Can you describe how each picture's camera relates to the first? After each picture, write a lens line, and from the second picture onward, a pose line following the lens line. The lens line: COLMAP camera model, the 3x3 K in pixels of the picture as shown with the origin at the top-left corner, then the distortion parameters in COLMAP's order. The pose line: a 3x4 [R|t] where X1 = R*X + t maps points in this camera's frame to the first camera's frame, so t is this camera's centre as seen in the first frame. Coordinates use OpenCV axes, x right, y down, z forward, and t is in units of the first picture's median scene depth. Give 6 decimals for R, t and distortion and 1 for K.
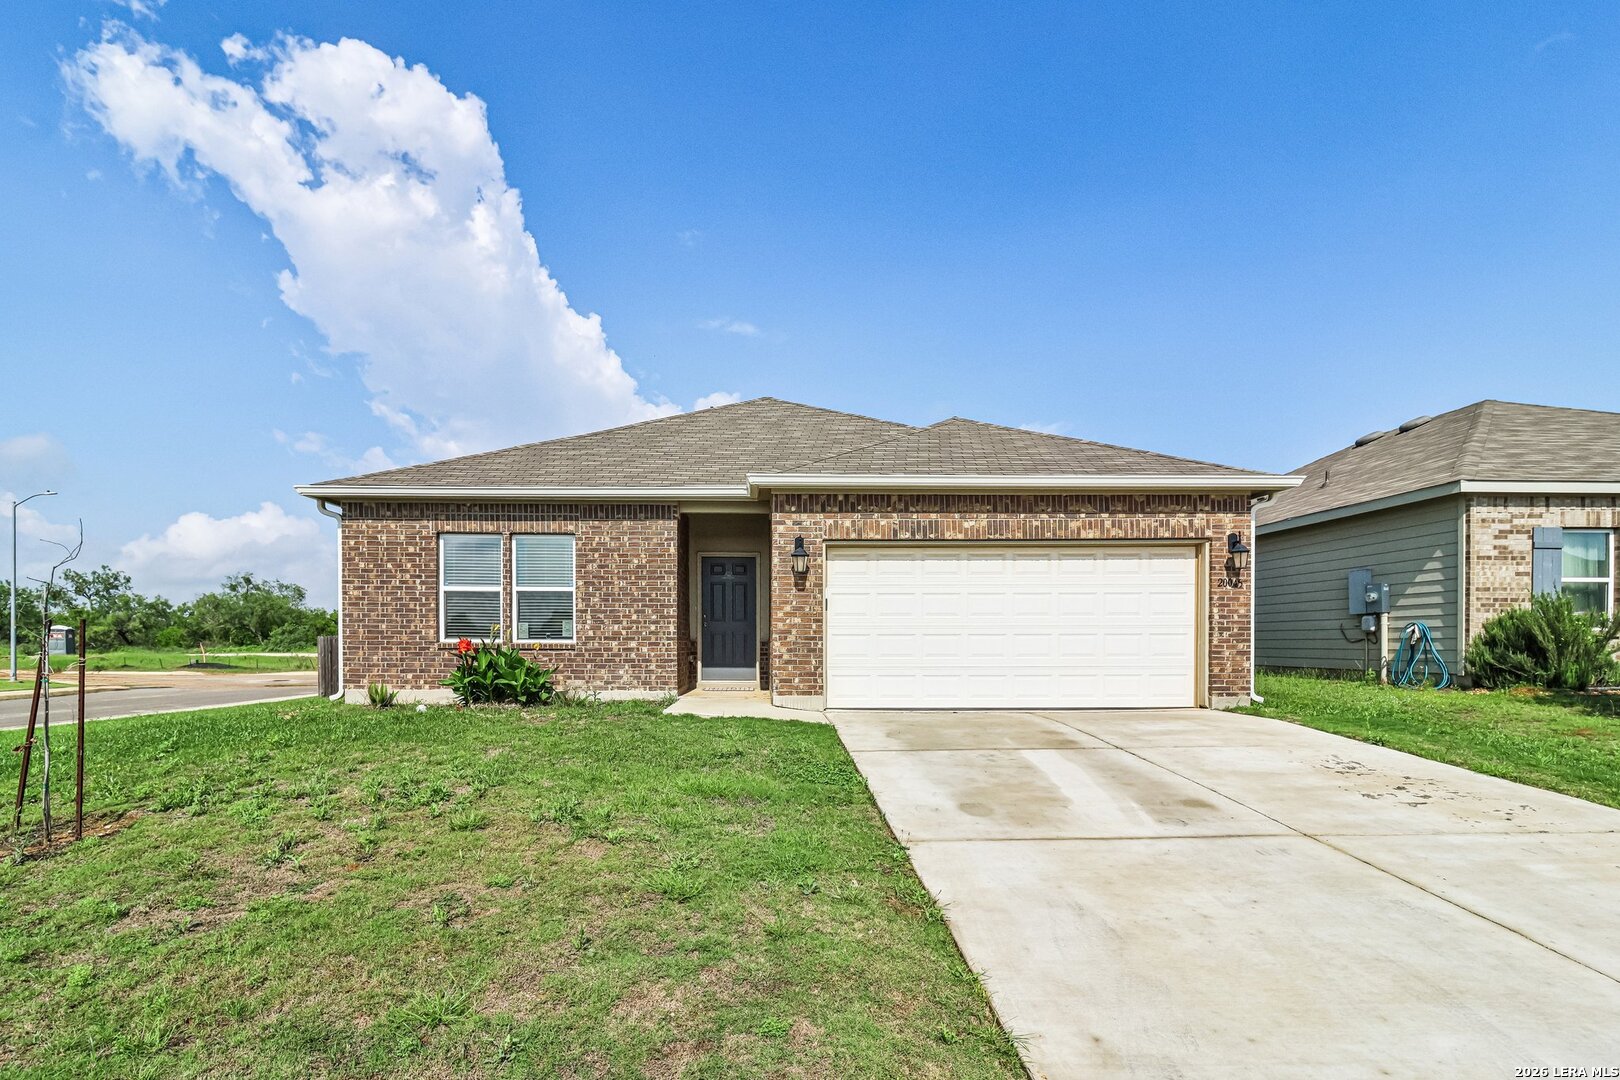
lens RADIAL K [[790.9, 0, 785.9], [0, 790.9, 606.4], [0, 0, 1]] dist [-0.002954, -0.000870]
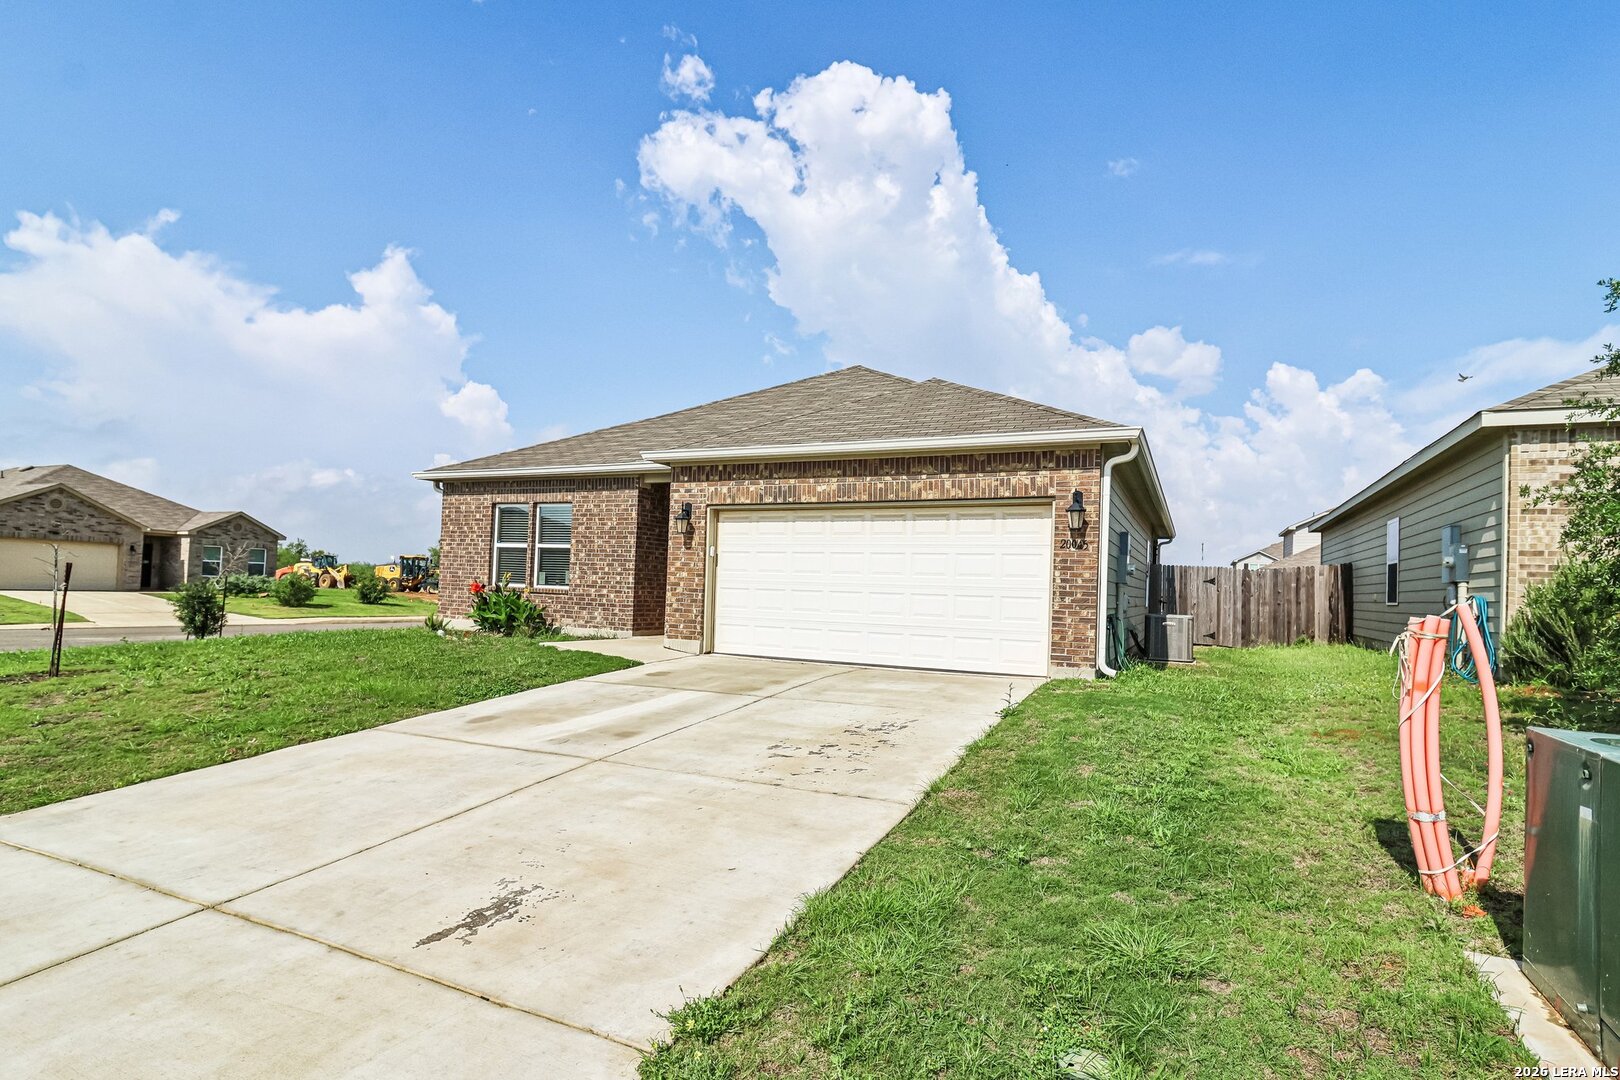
lens RADIAL K [[790.9, 0, 797.3], [0, 790.9, 540.4], [0, 0, 1]] dist [-0.002954, -0.000870]
pose [[0.902196, 0.002930, -0.431315, 0.663405], [-0.014528, 0.999616, -0.023600, -0.007482], [0.431081, 0.027558, 0.901892, 0.022099]]
